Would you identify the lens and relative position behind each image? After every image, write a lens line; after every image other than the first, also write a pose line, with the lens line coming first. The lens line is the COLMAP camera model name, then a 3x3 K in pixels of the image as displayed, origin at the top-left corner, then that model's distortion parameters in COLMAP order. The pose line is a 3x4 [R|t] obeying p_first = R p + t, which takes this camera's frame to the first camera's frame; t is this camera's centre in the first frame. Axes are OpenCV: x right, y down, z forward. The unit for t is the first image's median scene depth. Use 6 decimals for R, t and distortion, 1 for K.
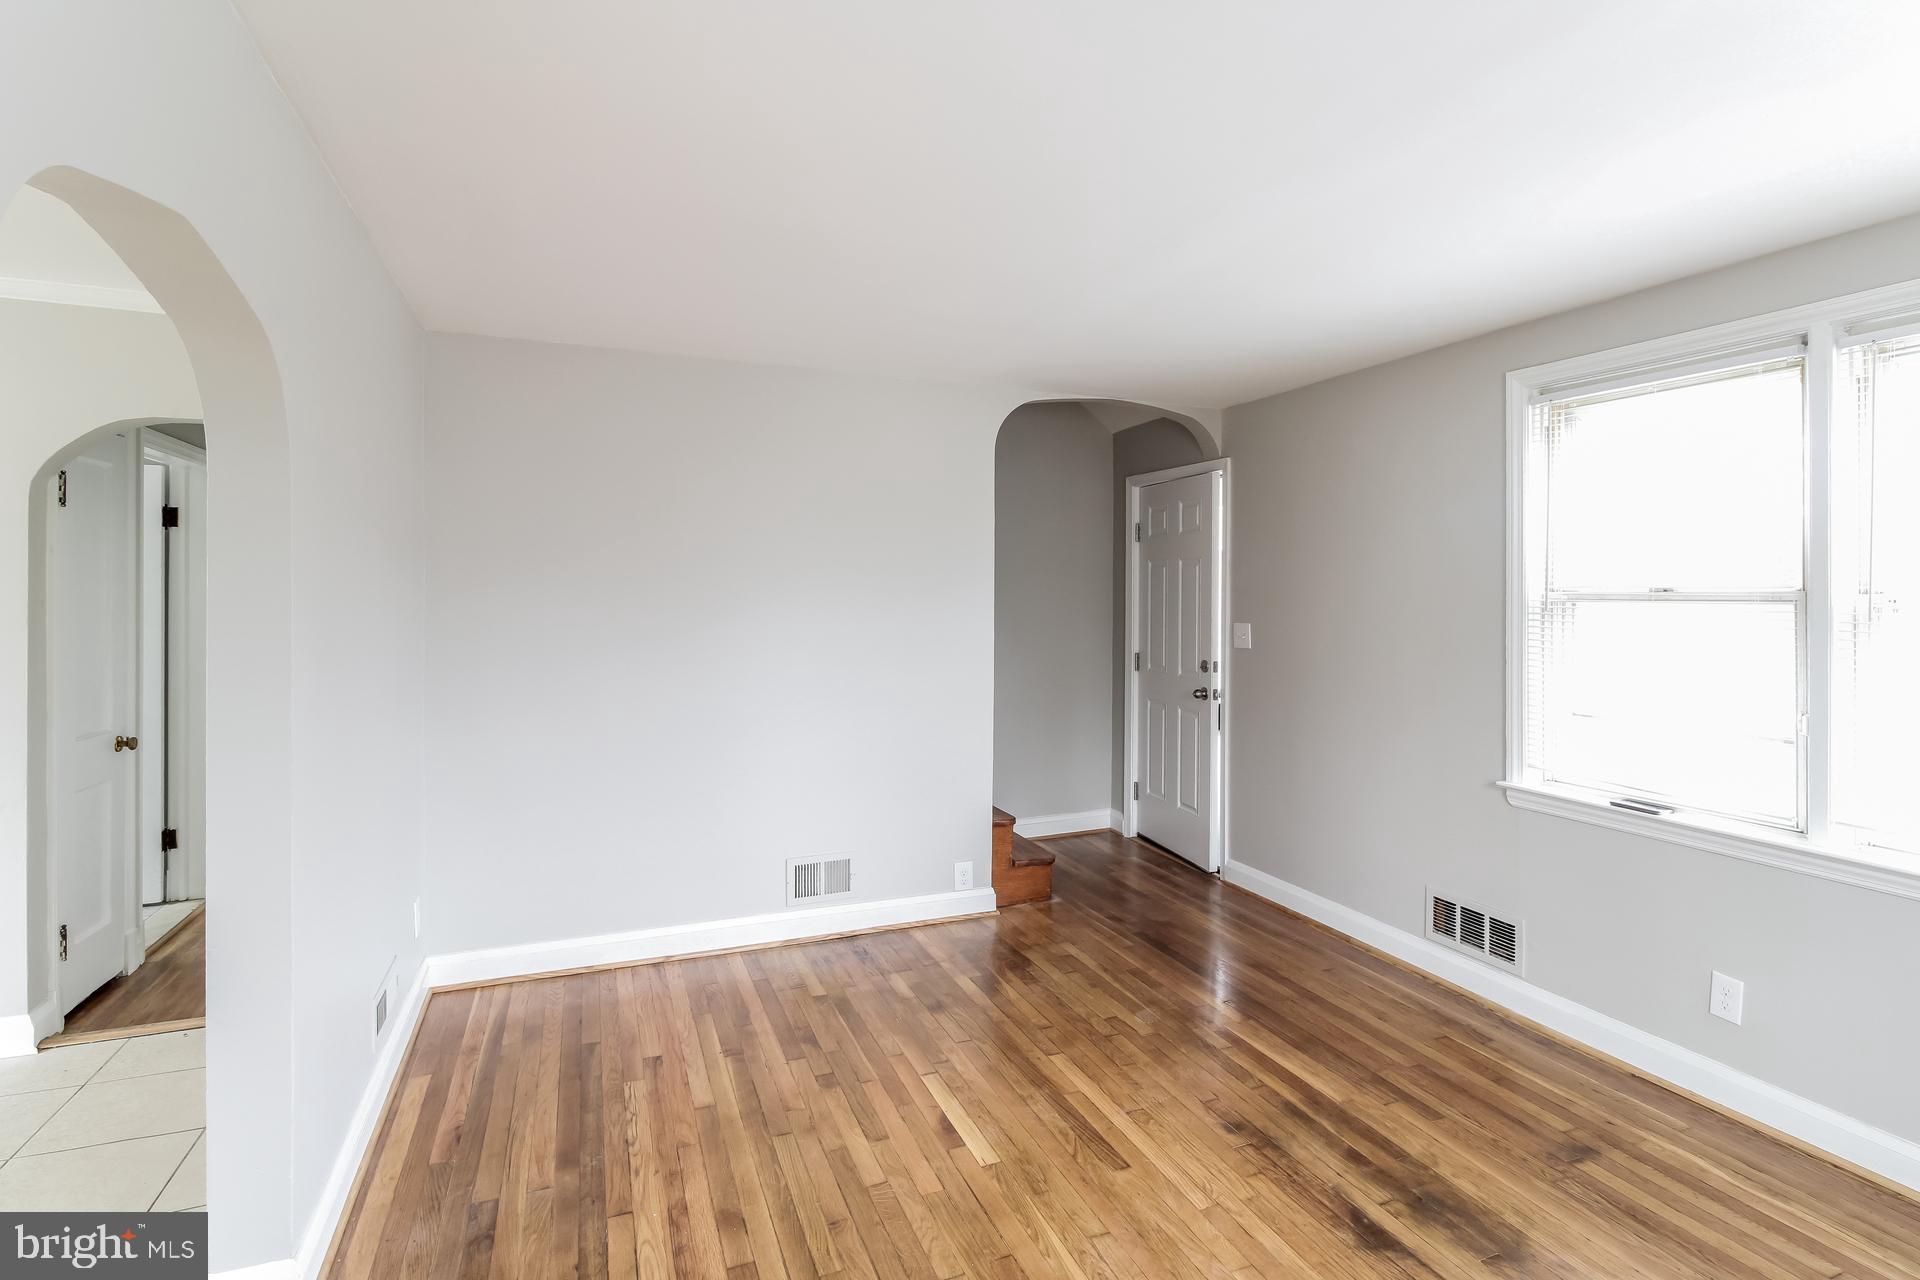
lens RADIAL K [[944.1, 0, 960.9], [0, 944.1, 600.8], [0, 0, 1]] dist [0.000578, 0.000122]
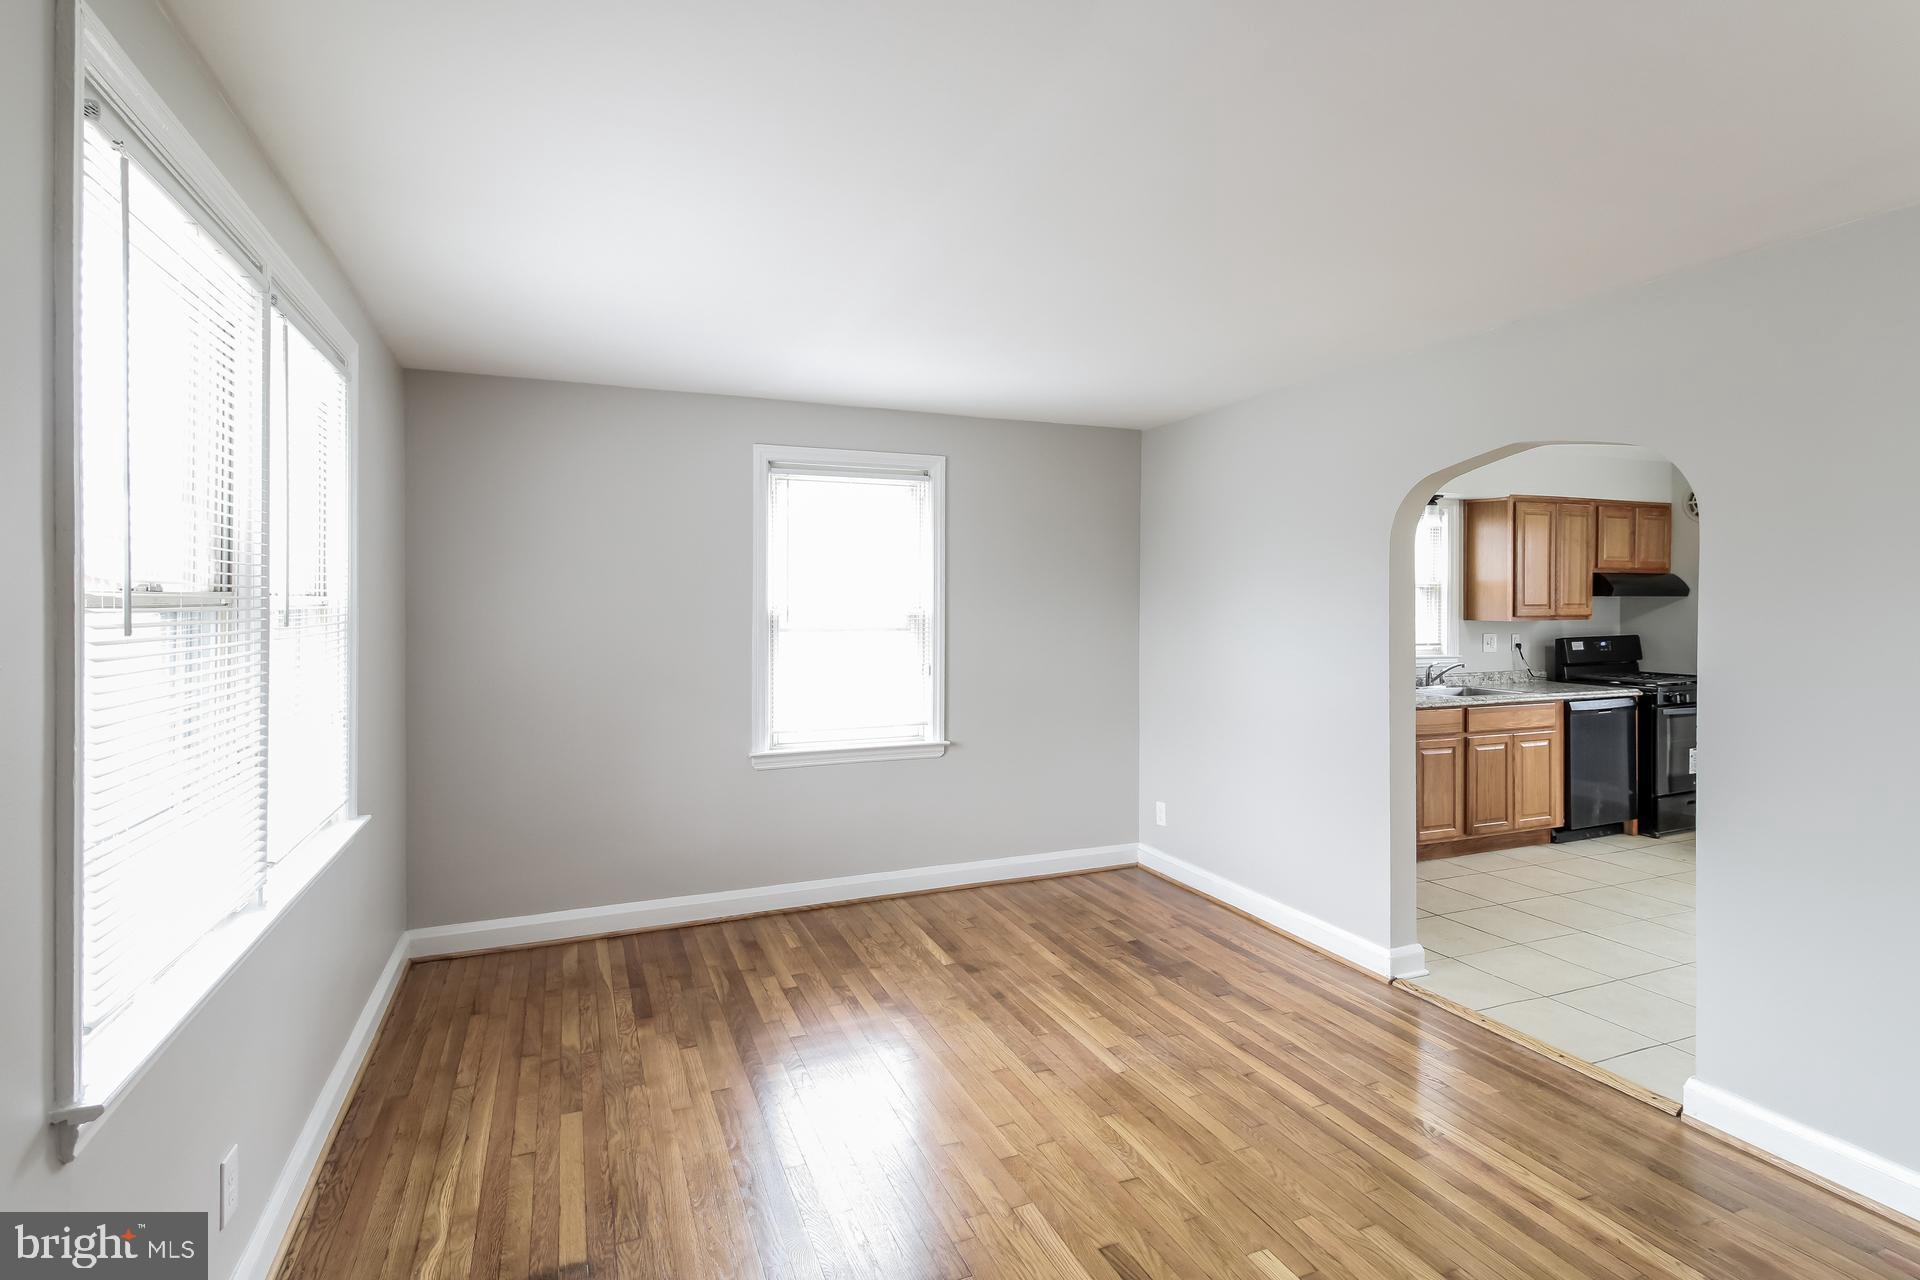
lens RADIAL K [[944.1, 0, 960.9], [0, 944.1, 600.8], [0, 0, 1]] dist [0.000578, 0.000122]
pose [[-0.999791, -0.004850, -0.019859, 0.356919], [-0.005092, 0.999913, 0.012164, -0.018512], [0.019798, 0.012263, -0.999729, 2.032966]]
